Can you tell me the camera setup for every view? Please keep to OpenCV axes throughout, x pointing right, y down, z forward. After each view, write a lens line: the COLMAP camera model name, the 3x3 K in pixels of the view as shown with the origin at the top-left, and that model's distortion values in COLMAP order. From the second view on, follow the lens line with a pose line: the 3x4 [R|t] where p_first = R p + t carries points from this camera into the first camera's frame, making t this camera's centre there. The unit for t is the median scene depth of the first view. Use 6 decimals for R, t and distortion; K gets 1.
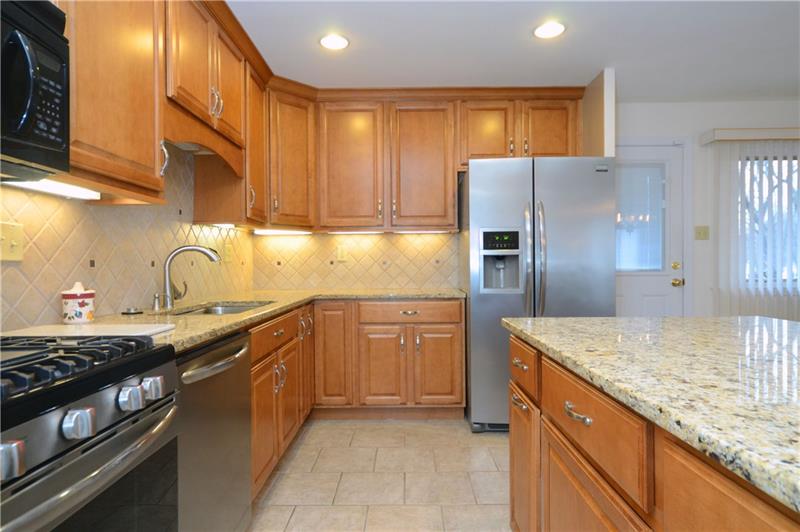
lens RADIAL K [[470.2, 0, 398.9], [0, 470.2, 266.5], [0, 0, 1]] dist [0.000877, 0.003008]
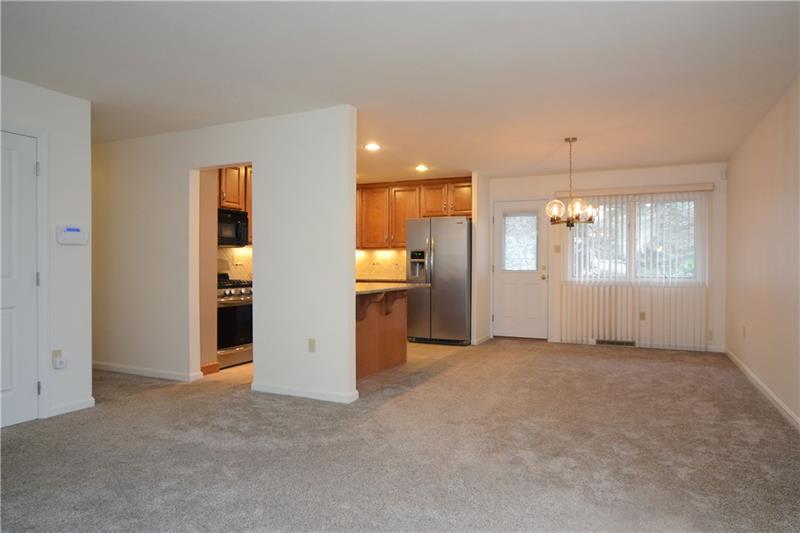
lens RADIAL K [[508.5, 0, 416.5], [0, 508.5, 267.5], [0, 0, 1]] dist [-0.023548, 0.001399]
pose [[0.913695, 0.011745, -0.406231, 1.161030], [-0.009883, 0.999929, 0.006682, -0.013365], [0.406281, -0.002091, 0.913746, -1.179062]]
